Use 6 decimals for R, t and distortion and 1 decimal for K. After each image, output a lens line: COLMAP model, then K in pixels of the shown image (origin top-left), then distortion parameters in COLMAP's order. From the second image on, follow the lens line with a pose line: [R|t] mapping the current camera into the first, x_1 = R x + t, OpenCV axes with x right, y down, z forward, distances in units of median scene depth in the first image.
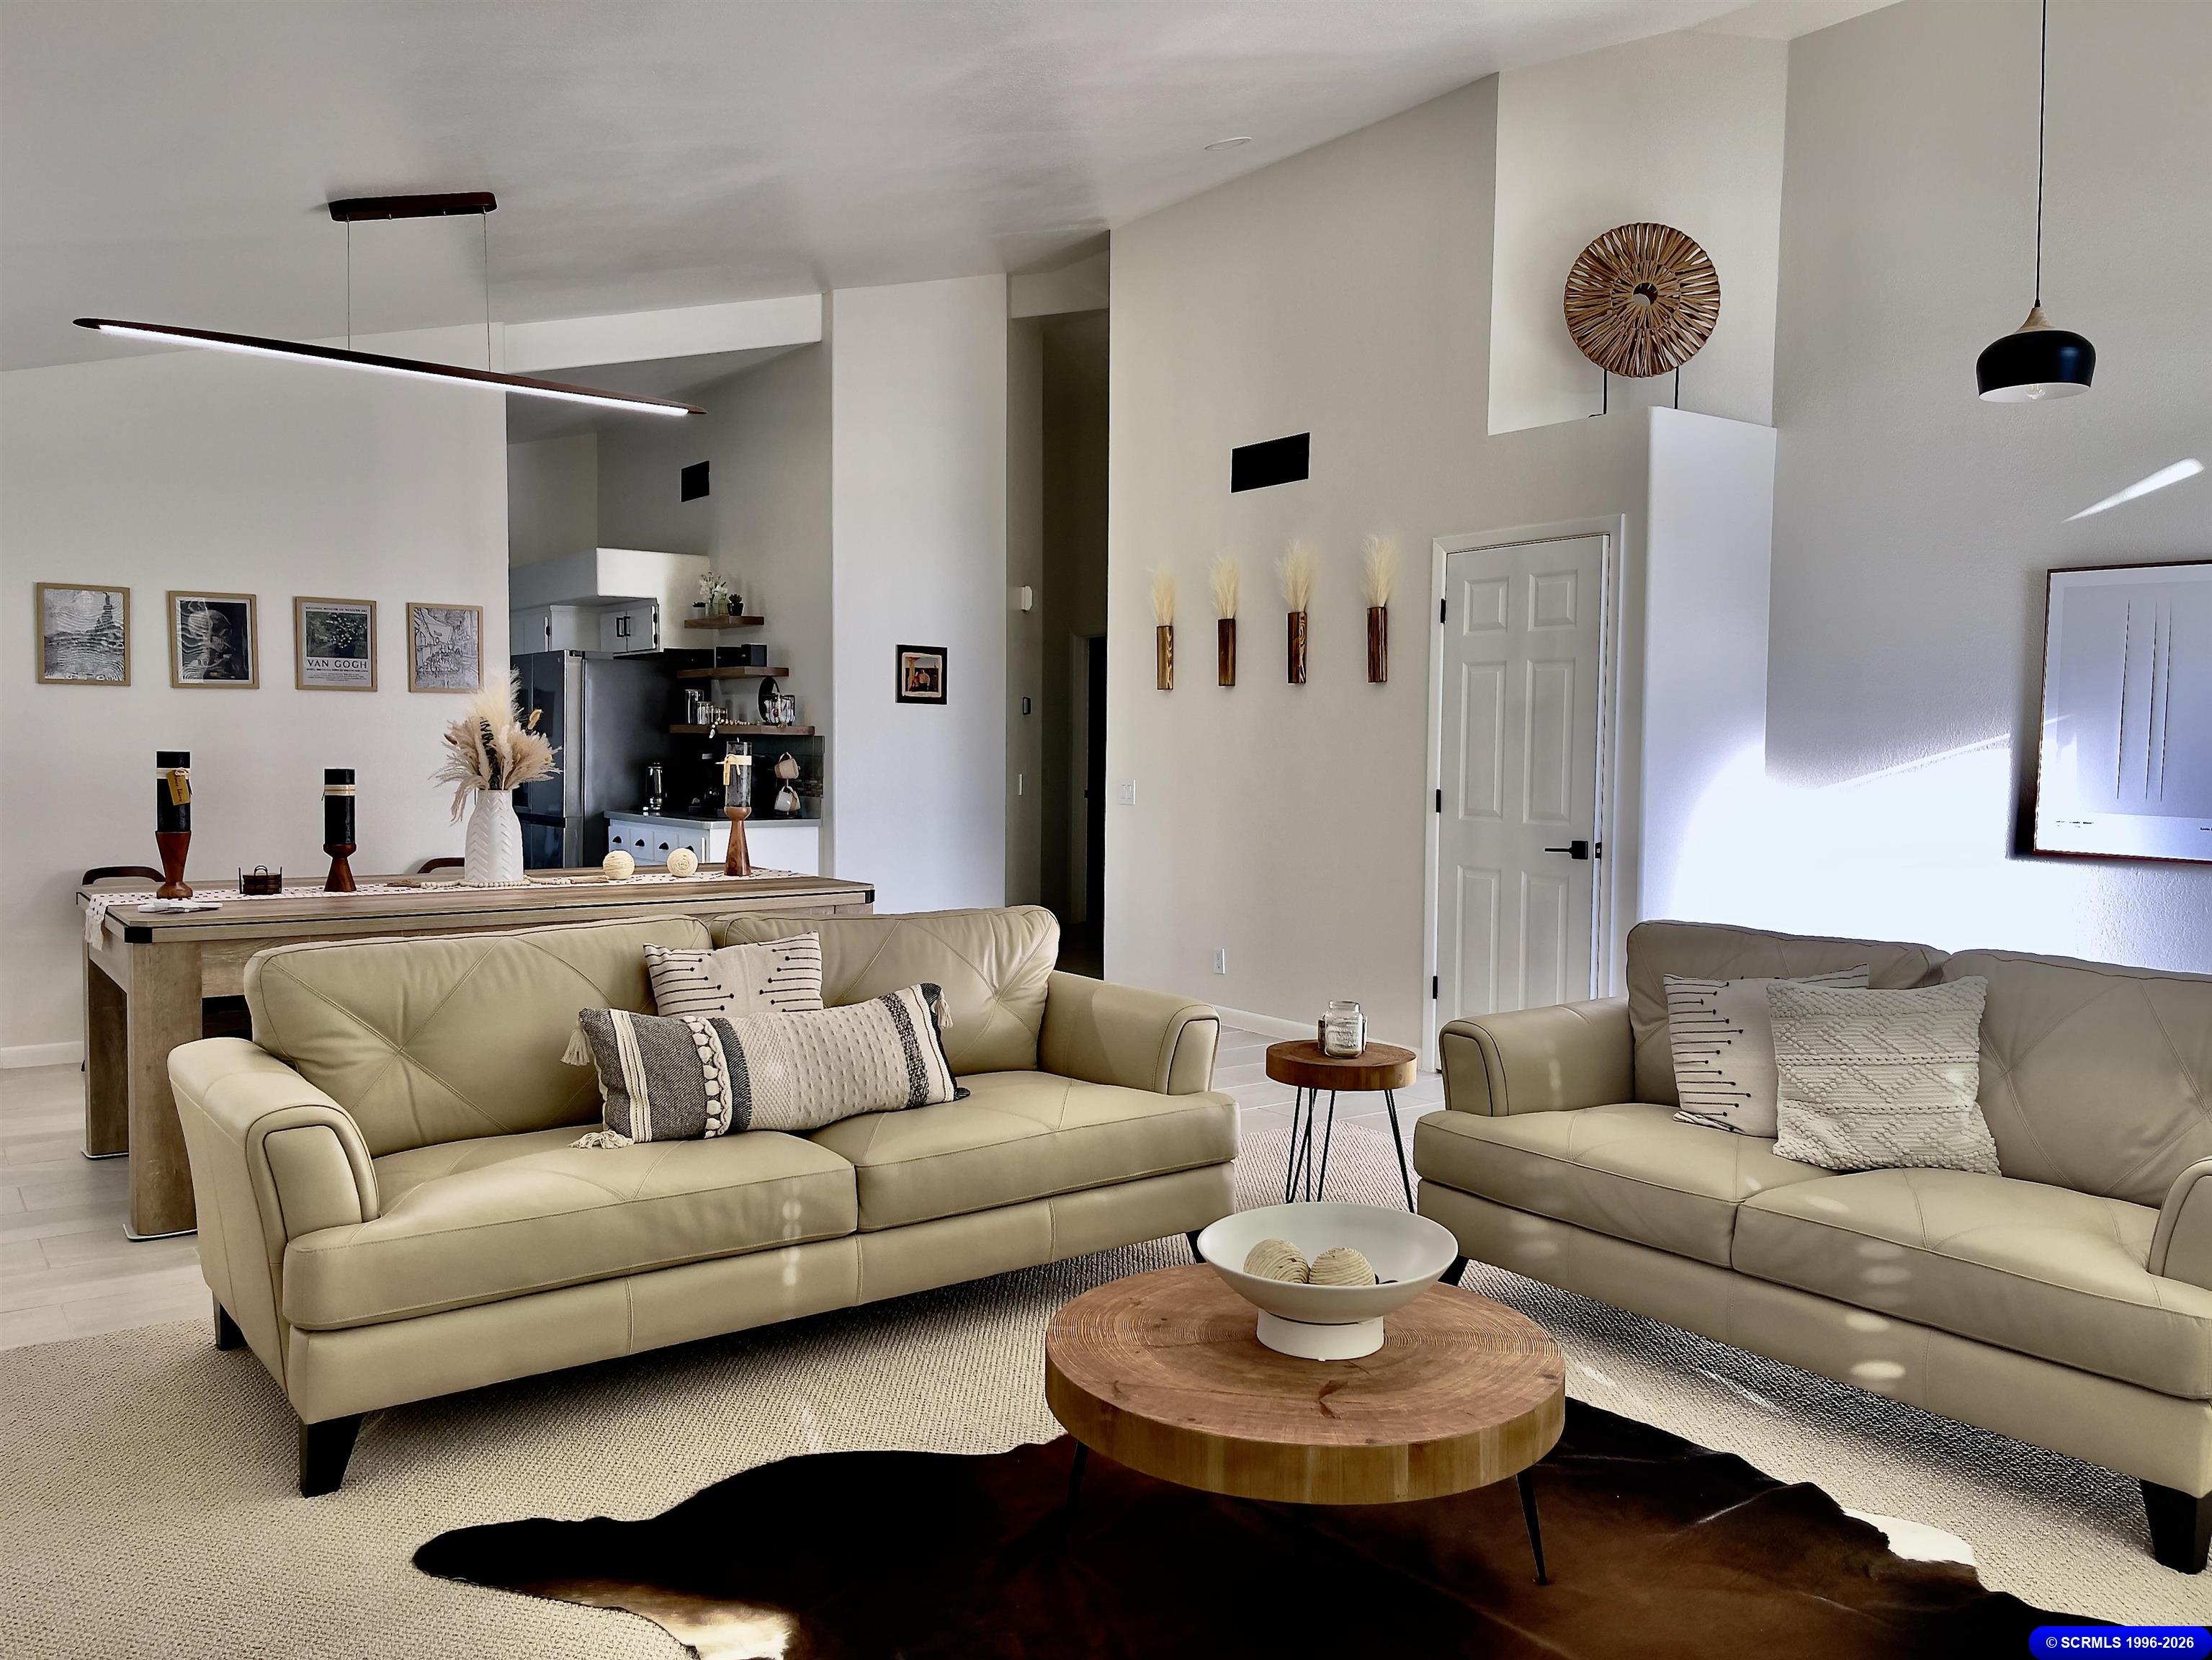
lens RADIAL K [[1676.0, 0, 1100.4], [0, 1676.0, 823.2], [0, 0, 1]] dist [0.044060, -0.009193]
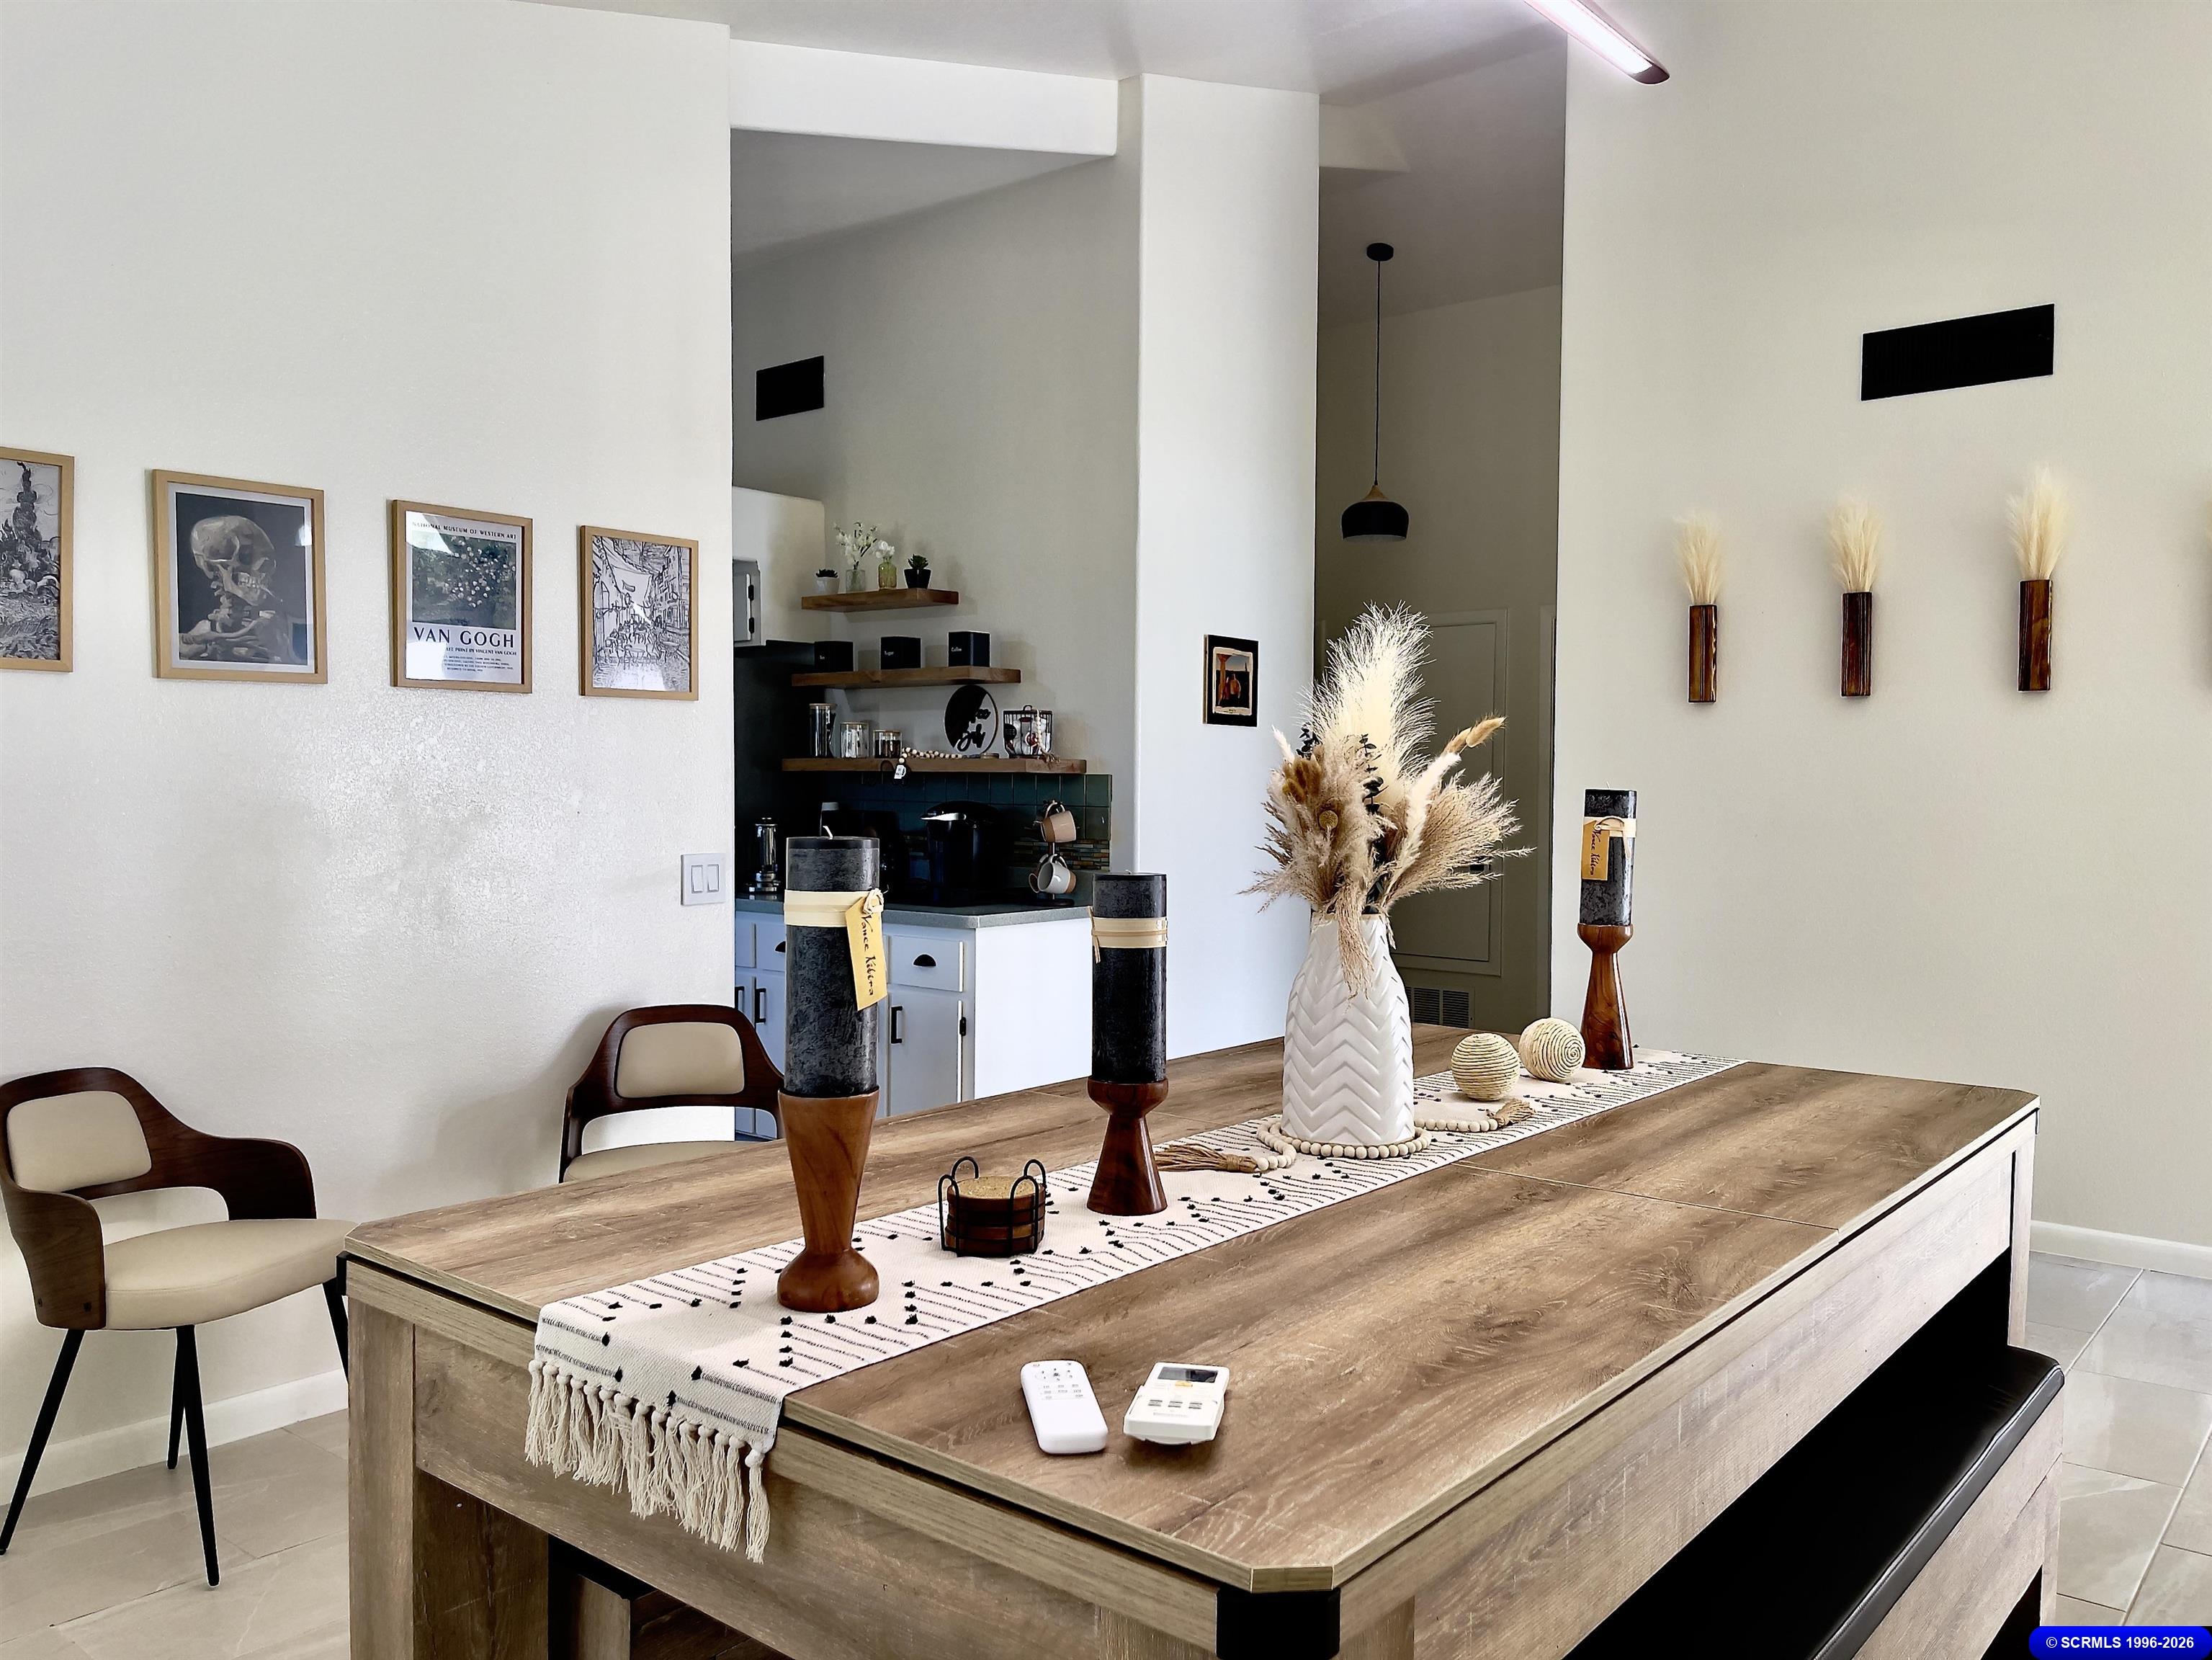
lens RADIAL K [[1676.0, 0, 1100.4], [0, 1676.0, 823.2], [0, 0, 1]] dist [0.044060, -0.009193]
pose [[0.971362, -0.008971, 0.237437, -0.389910], [0.014075, 0.999705, -0.019810, -0.025576], [-0.237189, 0.022584, 0.971201, 0.465355]]
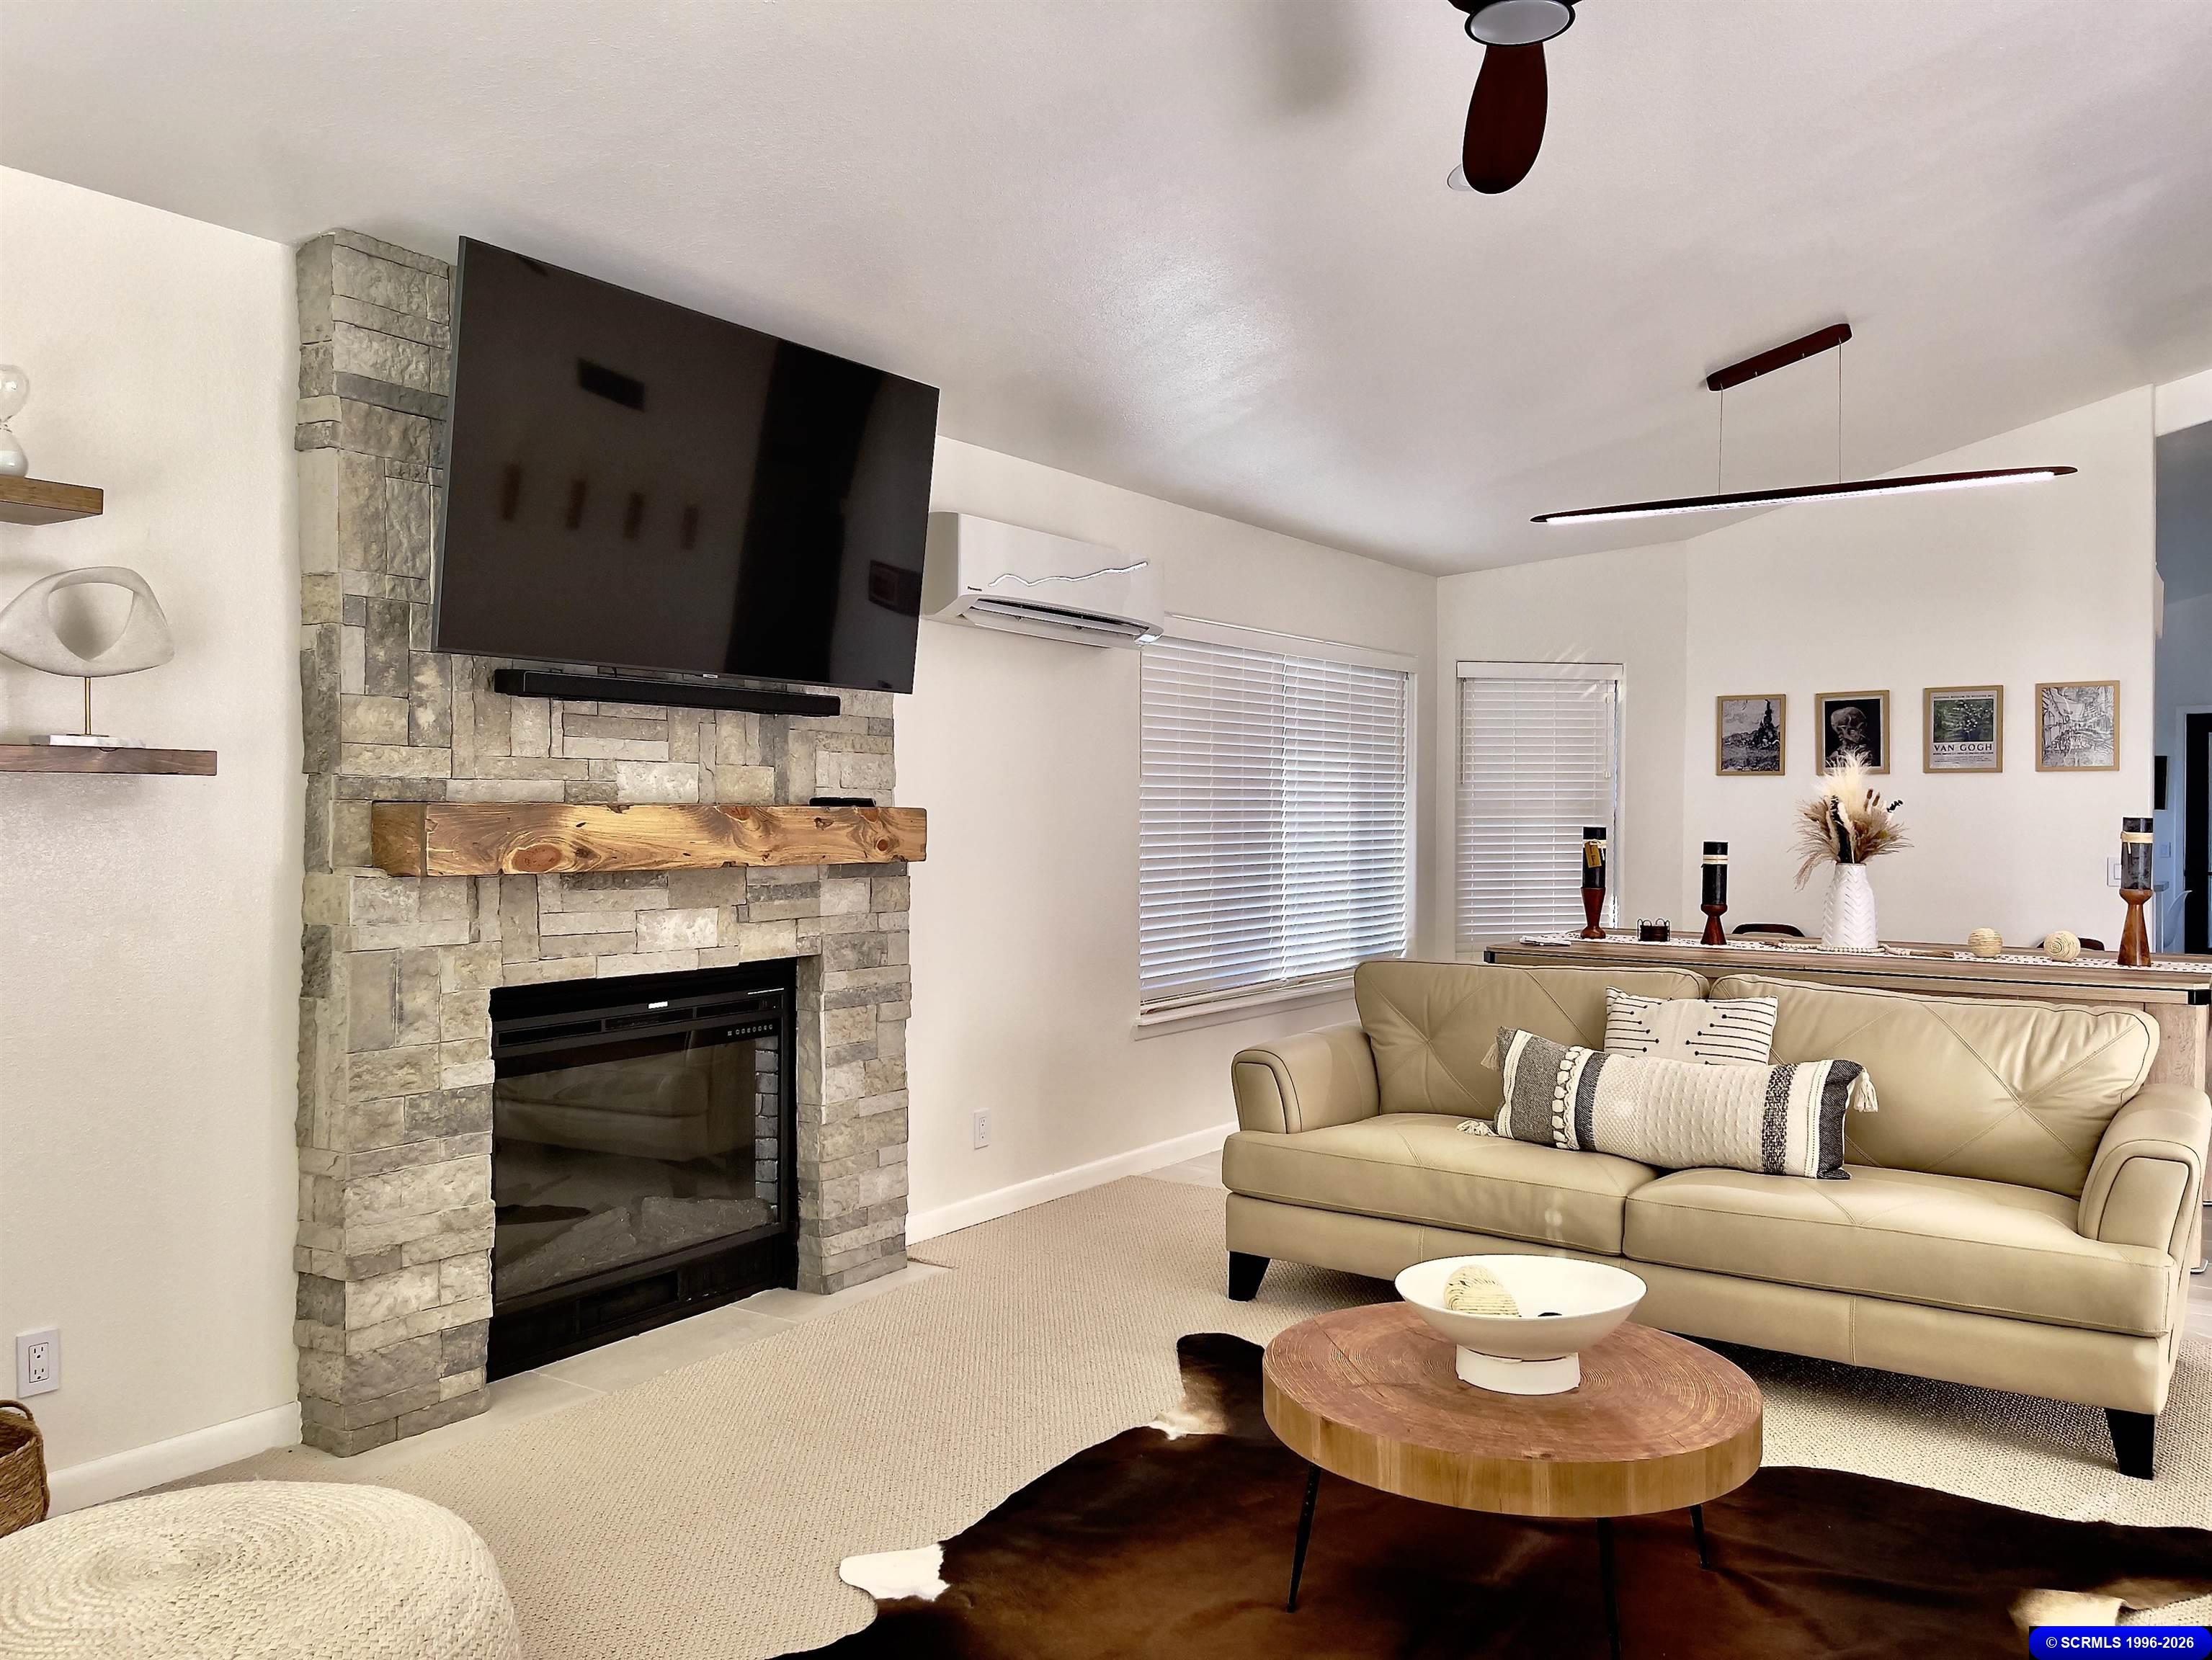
lens RADIAL K [[1675.7, 0, 1100.4], [0, 1675.7, 823.2], [0, 0, 1]] dist [0.044060, -0.009193]
pose [[0.323215, -0.001678, -0.946324, 0.386025], [-0.045658, 0.998806, -0.017366, -0.003343], [0.945224, 0.048820, 0.322752, 0.146297]]
